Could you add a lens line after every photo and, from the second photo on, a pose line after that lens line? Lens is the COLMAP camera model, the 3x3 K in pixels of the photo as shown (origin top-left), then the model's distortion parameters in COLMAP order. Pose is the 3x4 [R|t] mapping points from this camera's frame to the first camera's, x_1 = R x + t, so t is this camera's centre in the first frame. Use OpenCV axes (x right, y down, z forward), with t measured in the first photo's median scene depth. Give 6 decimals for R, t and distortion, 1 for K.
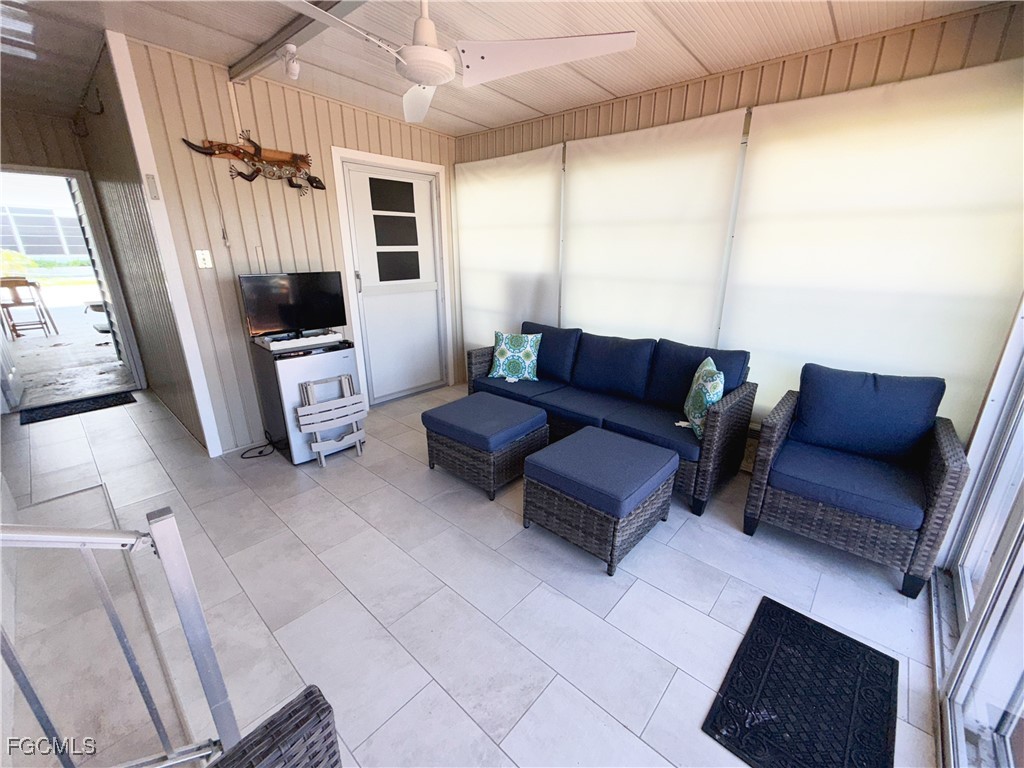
lens RADIAL K [[409.6, 0, 513.0], [0, 409.6, 381.4], [0, 0, 1]] dist [-0.002067, 0.000326]
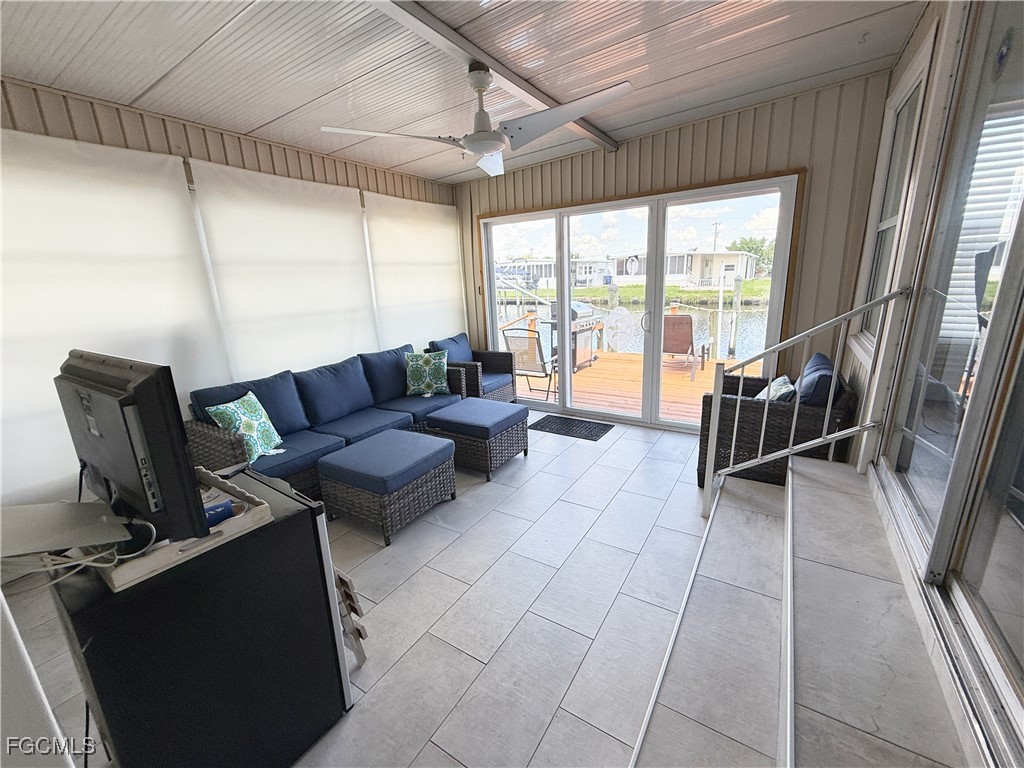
lens RADIAL K [[409.6, 0, 509.5], [0, 409.6, 385.0], [0, 0, 1]] dist [-0.002067, 0.000326]
pose [[-0.150068, -0.239319, 0.959274, -0.869192], [0.351287, 0.894043, 0.278000, -0.196258], [-0.924163, 0.378699, -0.050098, 0.654538]]
